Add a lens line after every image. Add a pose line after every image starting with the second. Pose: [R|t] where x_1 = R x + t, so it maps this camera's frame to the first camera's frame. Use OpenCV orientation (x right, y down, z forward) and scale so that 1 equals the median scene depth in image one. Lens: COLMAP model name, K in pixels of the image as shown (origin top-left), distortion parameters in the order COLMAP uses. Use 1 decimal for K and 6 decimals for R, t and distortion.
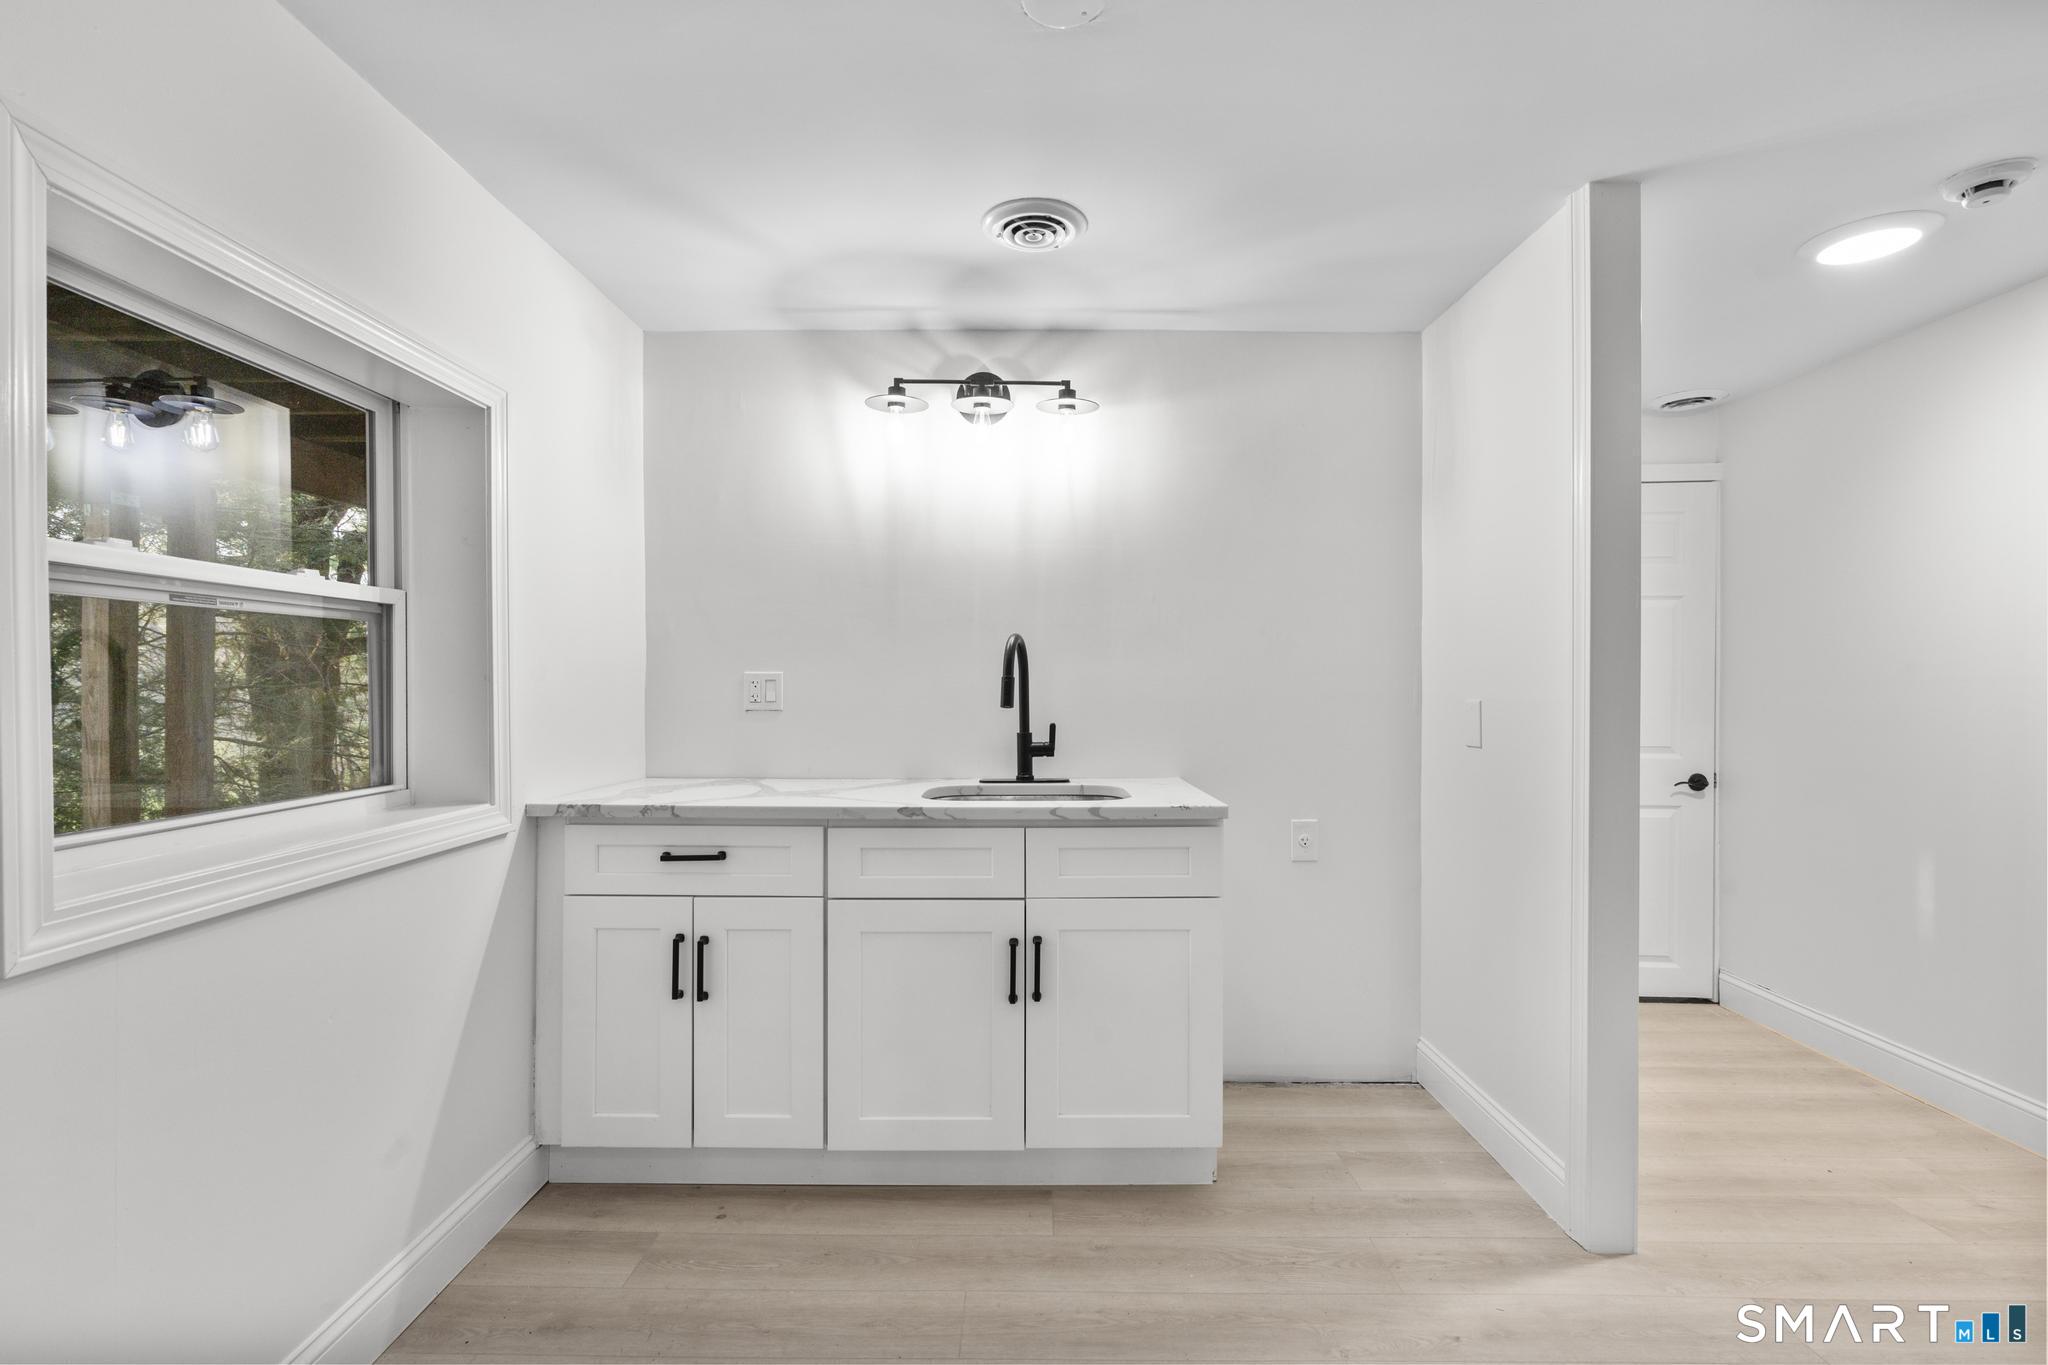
lens RADIAL K [[928.1, 0, 1020.5], [0, 928.1, 682.6], [0, 0, 1]] dist [-0.000575, -0.000093]
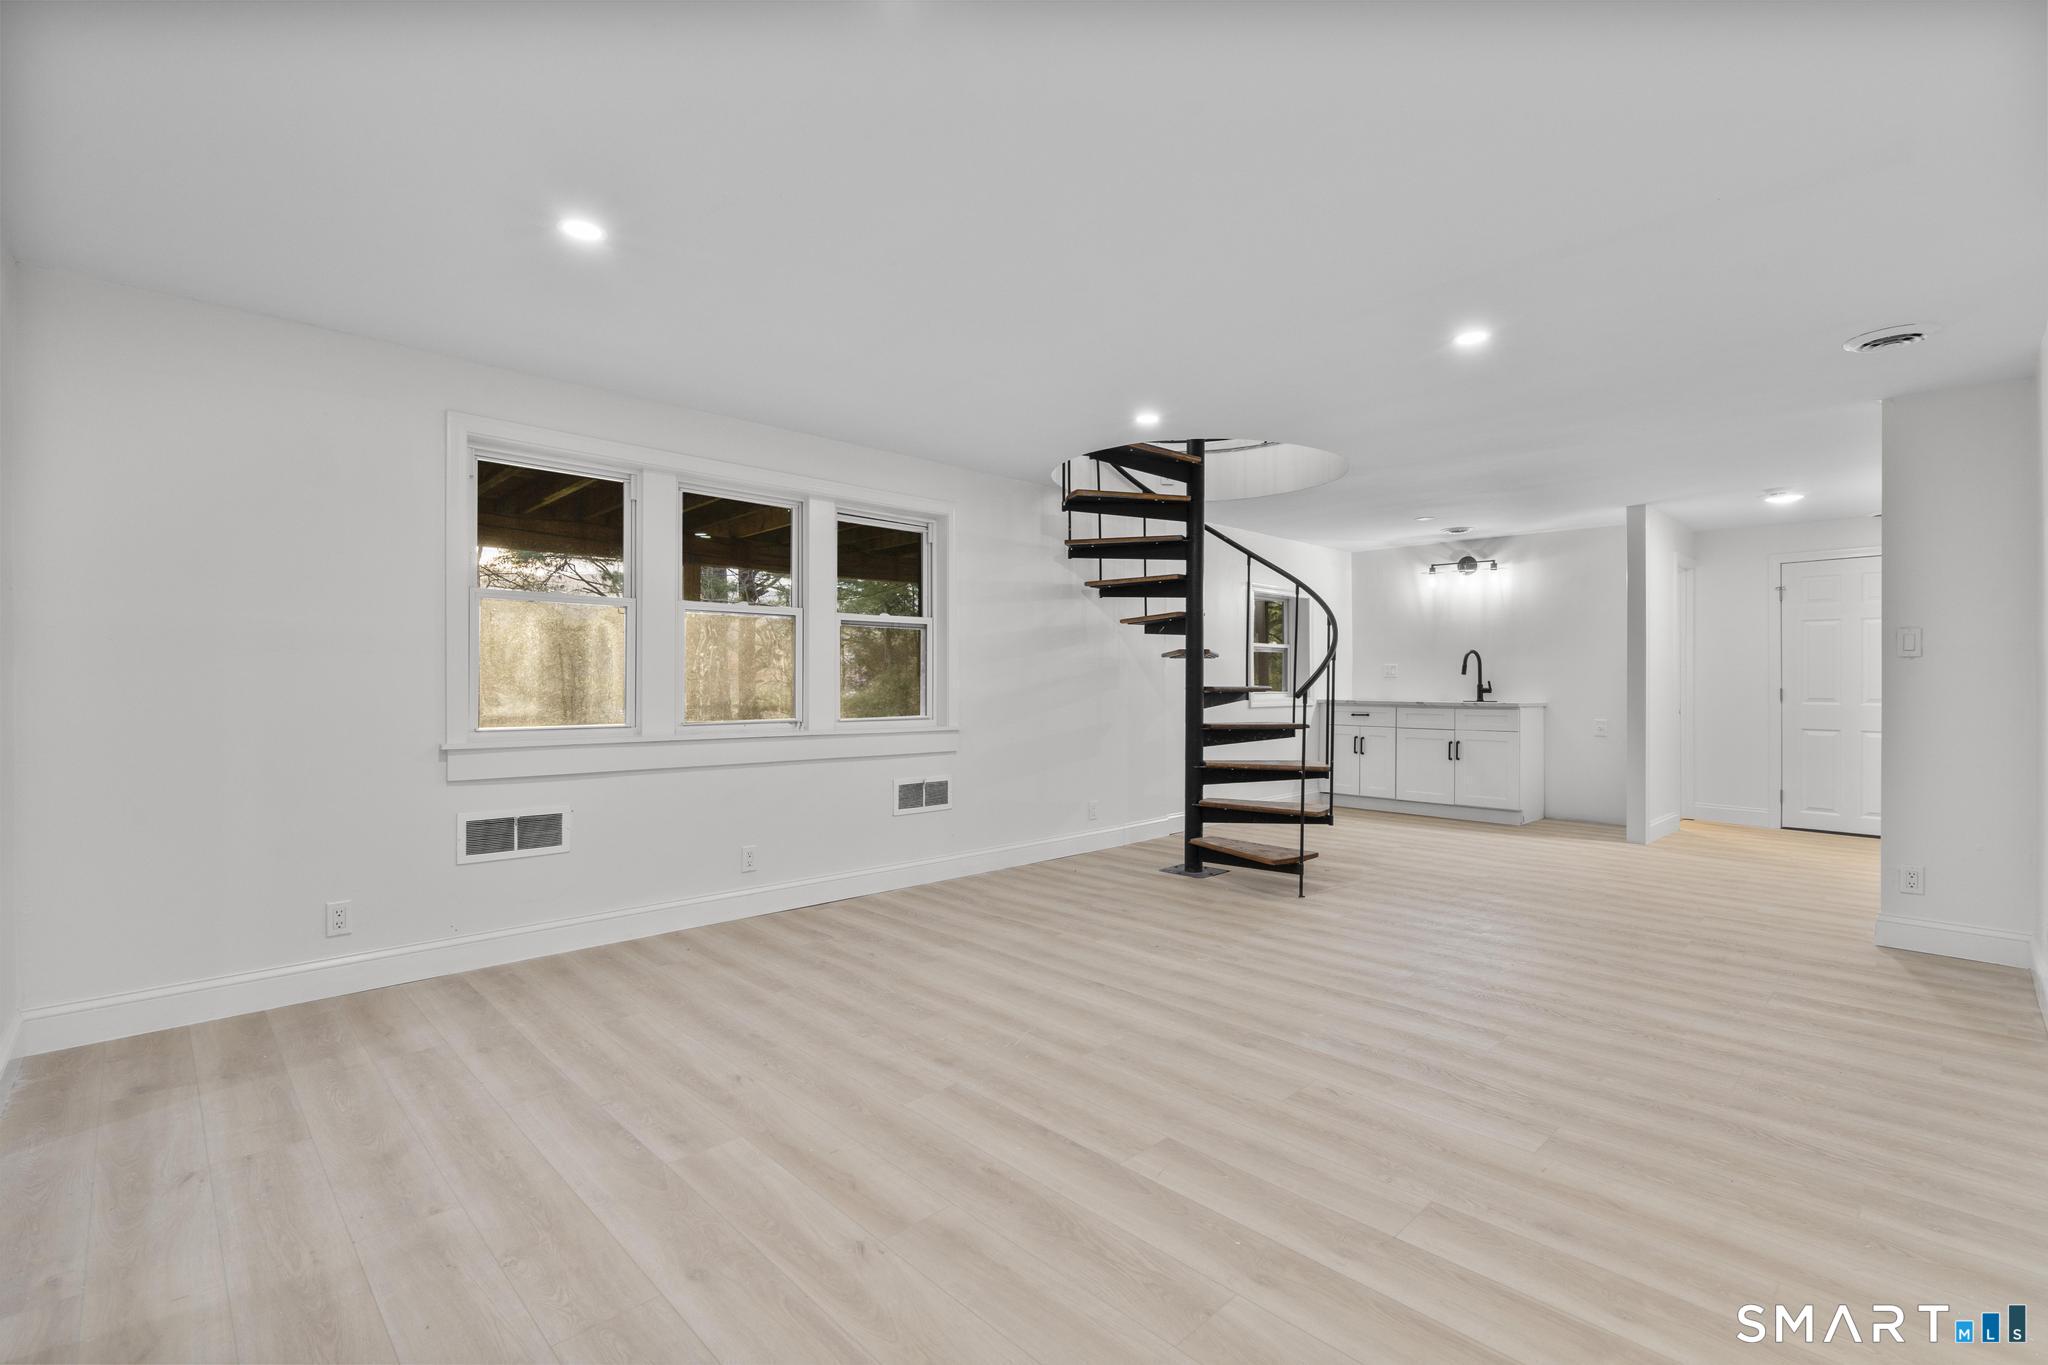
lens RADIAL K [[928.1, 0, 1021.2], [0, 928.1, 682.0], [0, 0, 1]] dist [-0.000575, -0.000093]
pose [[0.705477, -0.000746, -0.708732, 1.031273], [-0.001554, 0.999995, -0.002599, 0.056311], [0.708731, 0.002935, 0.705473, -2.008934]]
